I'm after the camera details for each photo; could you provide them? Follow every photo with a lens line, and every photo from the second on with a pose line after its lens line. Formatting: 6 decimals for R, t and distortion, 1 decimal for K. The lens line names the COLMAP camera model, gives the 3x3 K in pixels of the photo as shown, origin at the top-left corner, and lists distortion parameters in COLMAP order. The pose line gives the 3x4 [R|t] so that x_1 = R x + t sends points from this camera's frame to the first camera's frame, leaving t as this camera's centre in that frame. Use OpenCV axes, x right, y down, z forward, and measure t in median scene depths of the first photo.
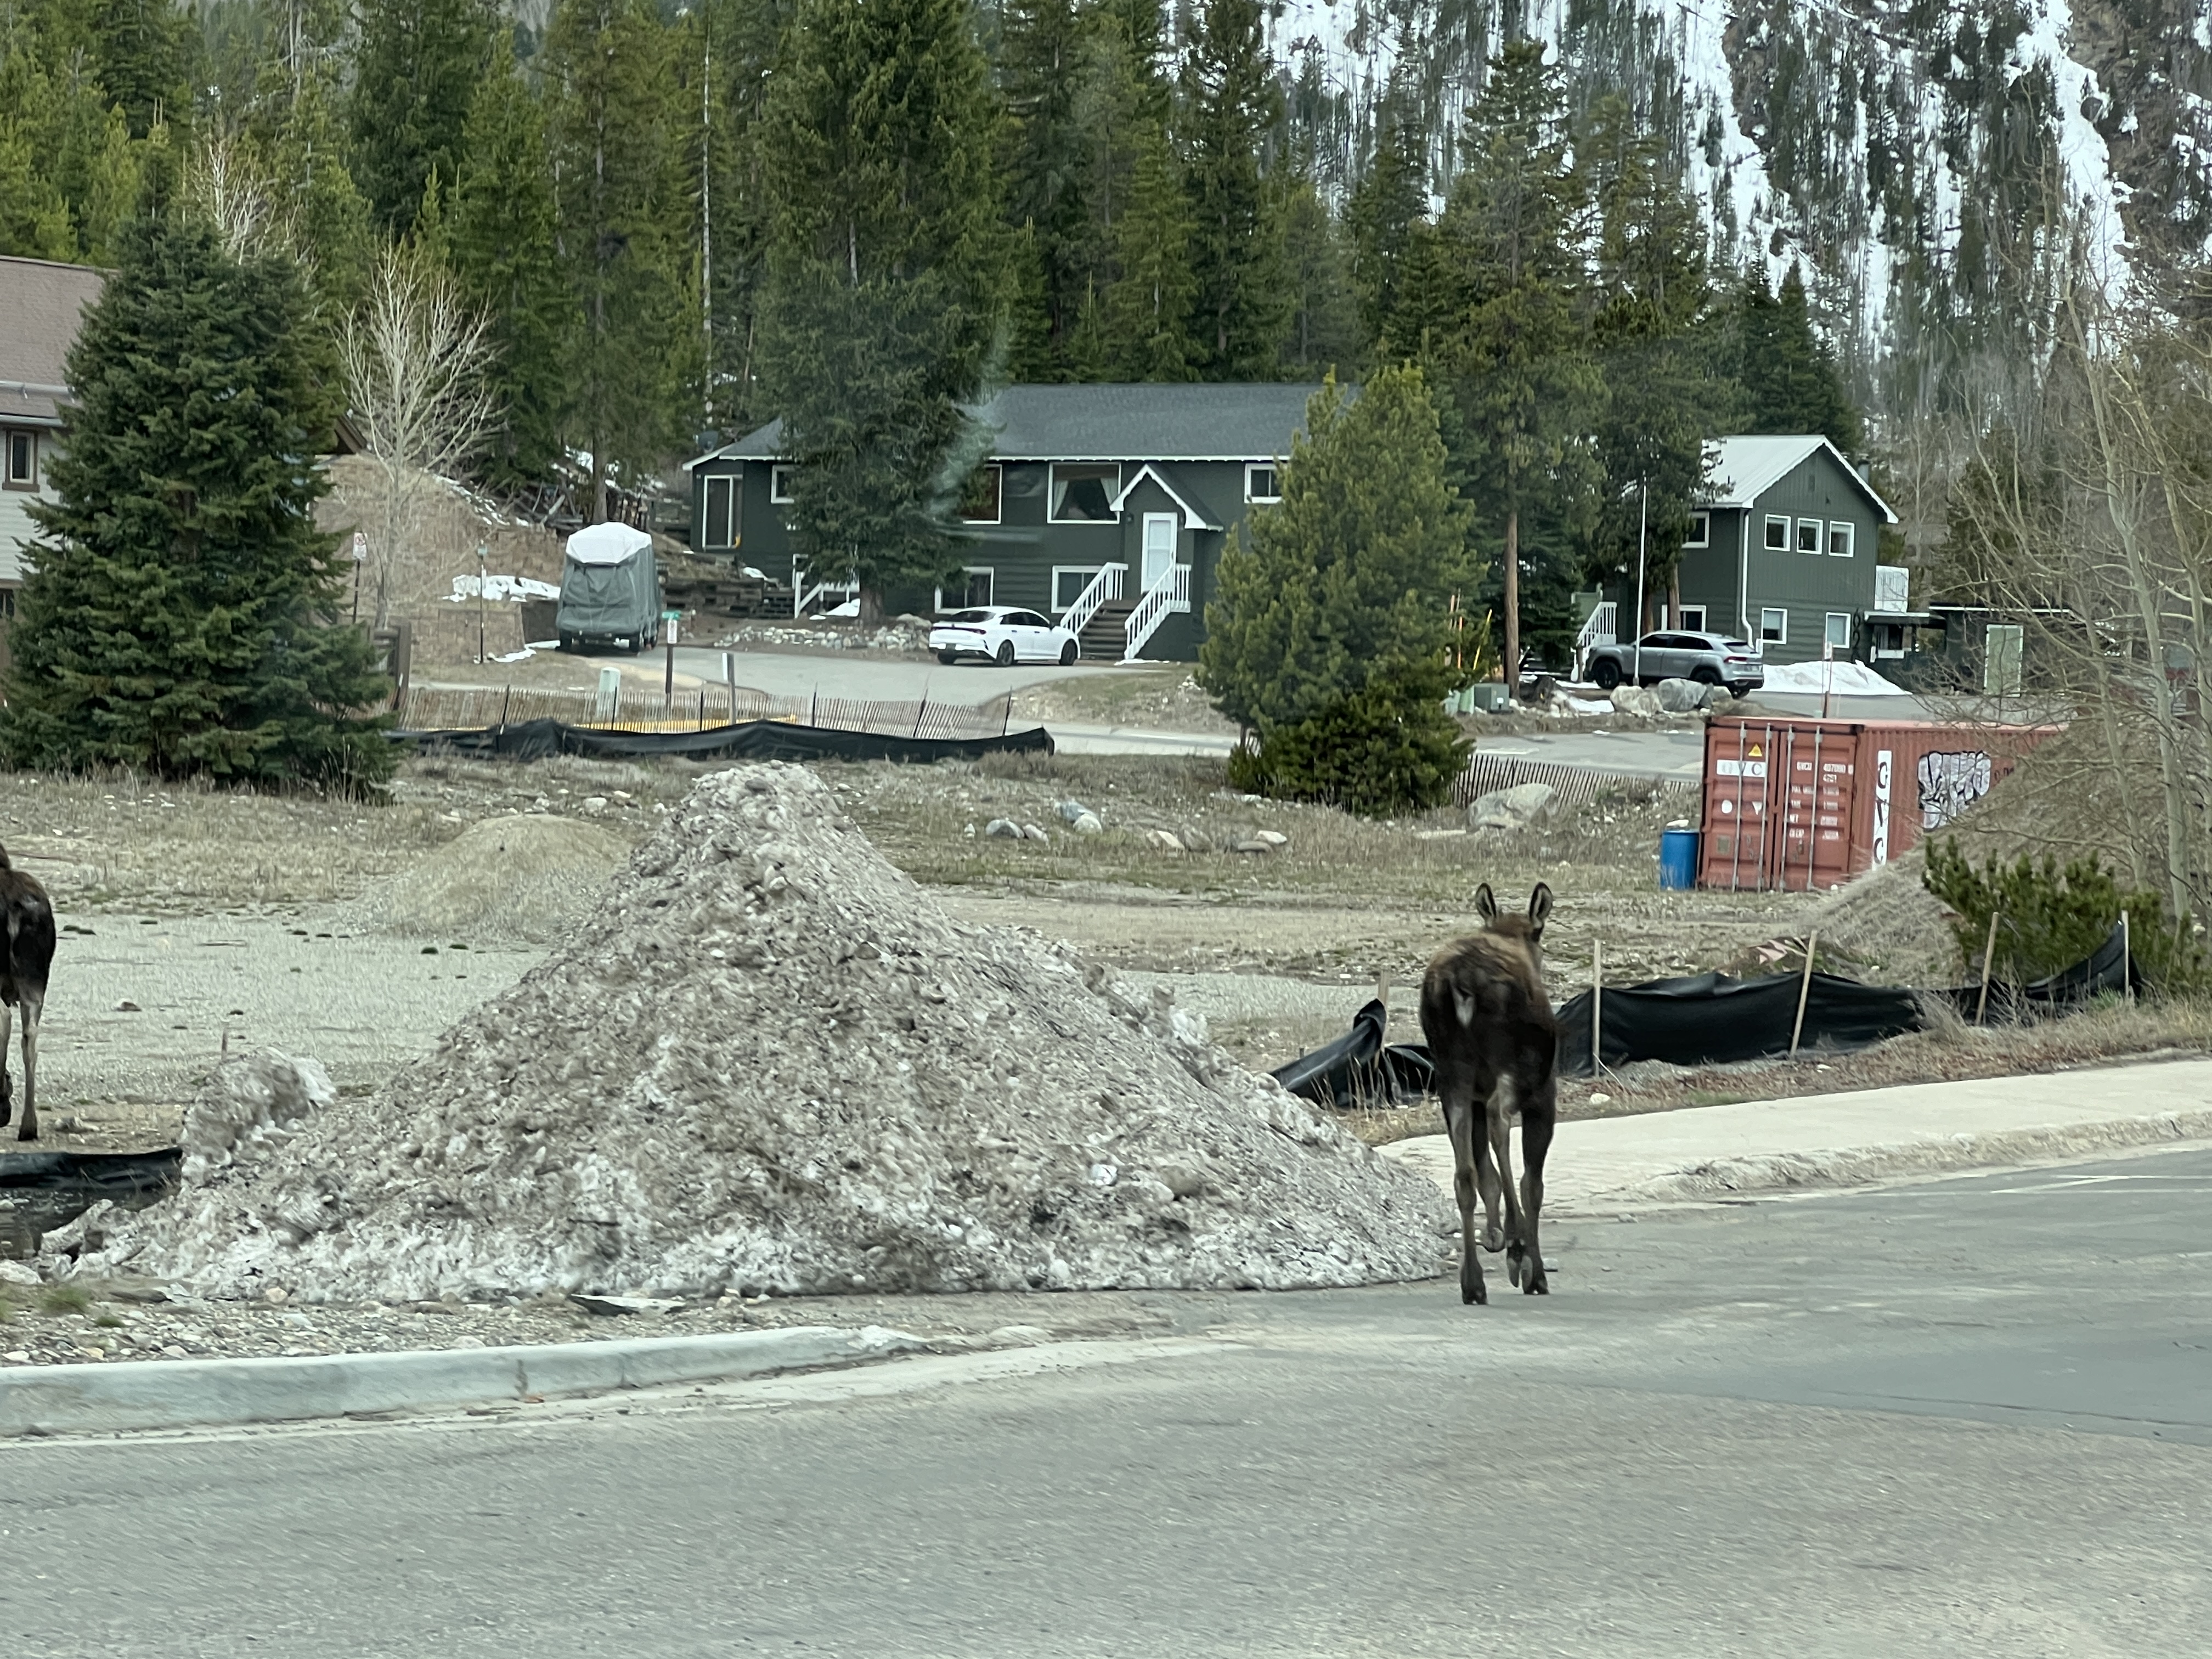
lens RADIAL K [[6257.0, 0, 1107.3], [0, 6257.0, 829.0], [0, 0, 1]] dist [-0.139700, 0.000000]
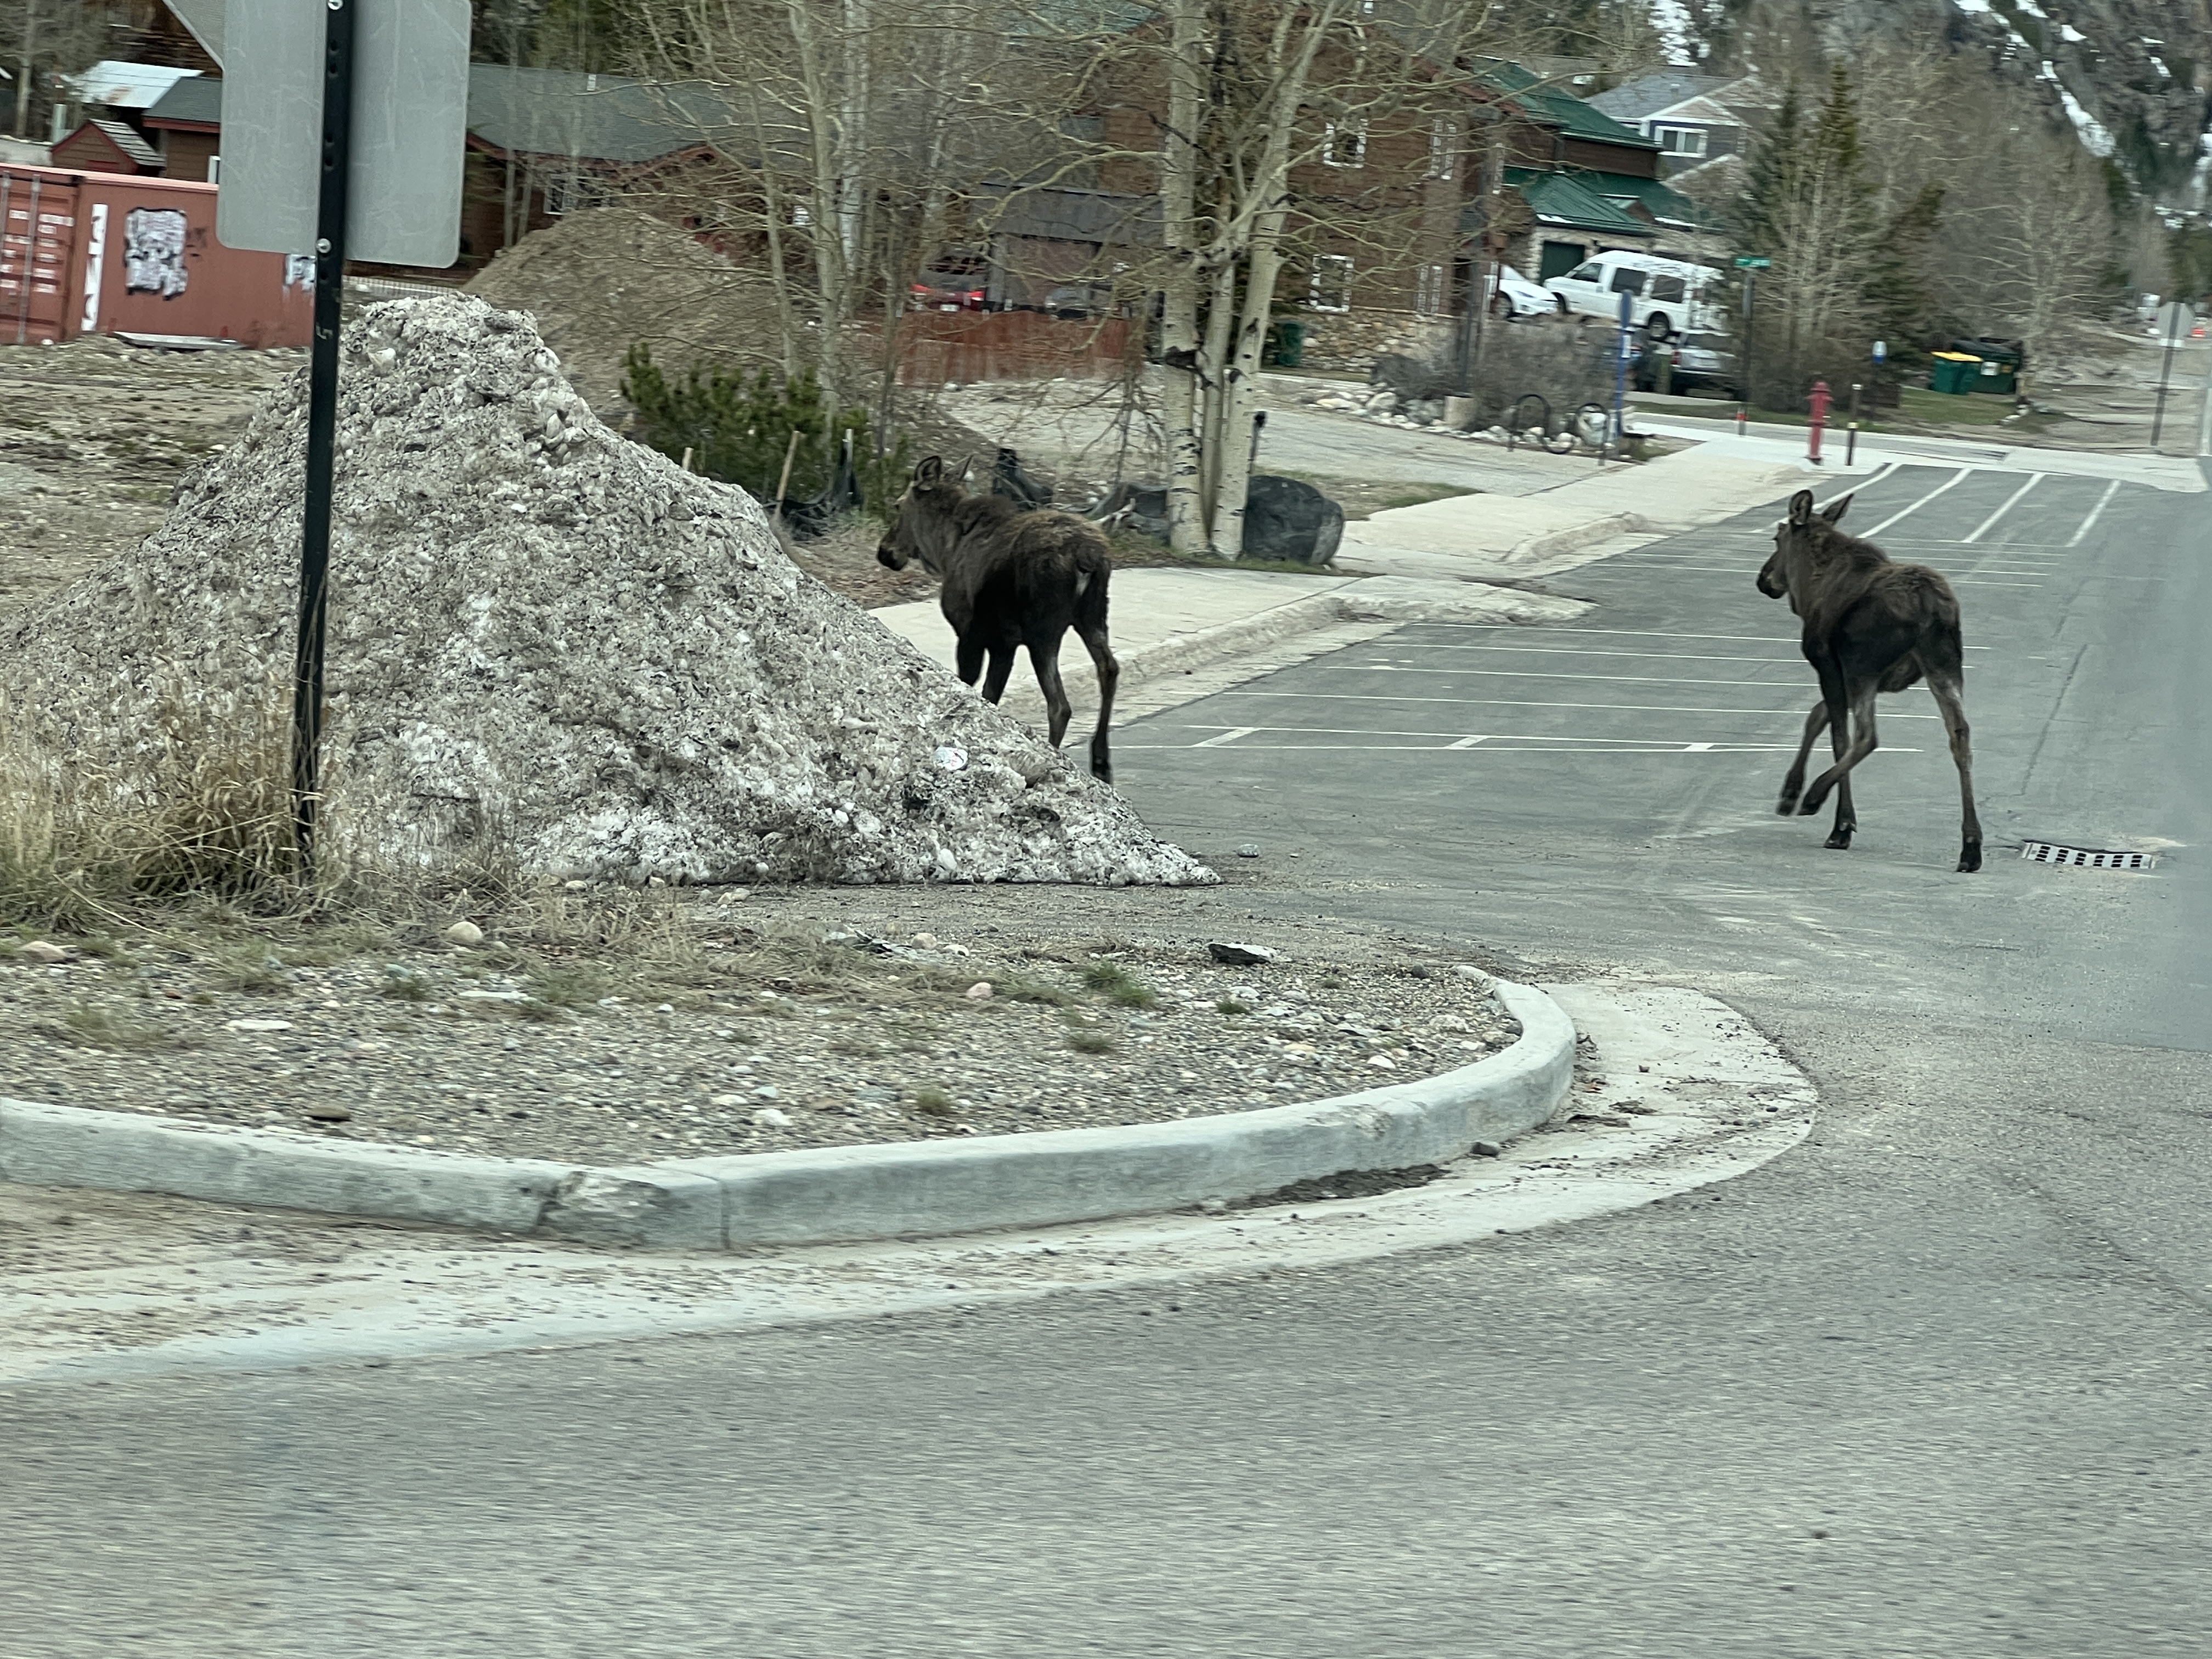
lens RADIAL K [[6257.0, 0, 1106.5], [0, 6257.0, 828.8], [0, 0, 1]] dist [-0.139700, 0.000000]
pose [[0.932913, 0.019419, 0.359578, -0.321772], [-0.052330, 0.995256, 0.082021, -0.013775], [-0.356280, -0.095336, 0.929503, 0.098536]]
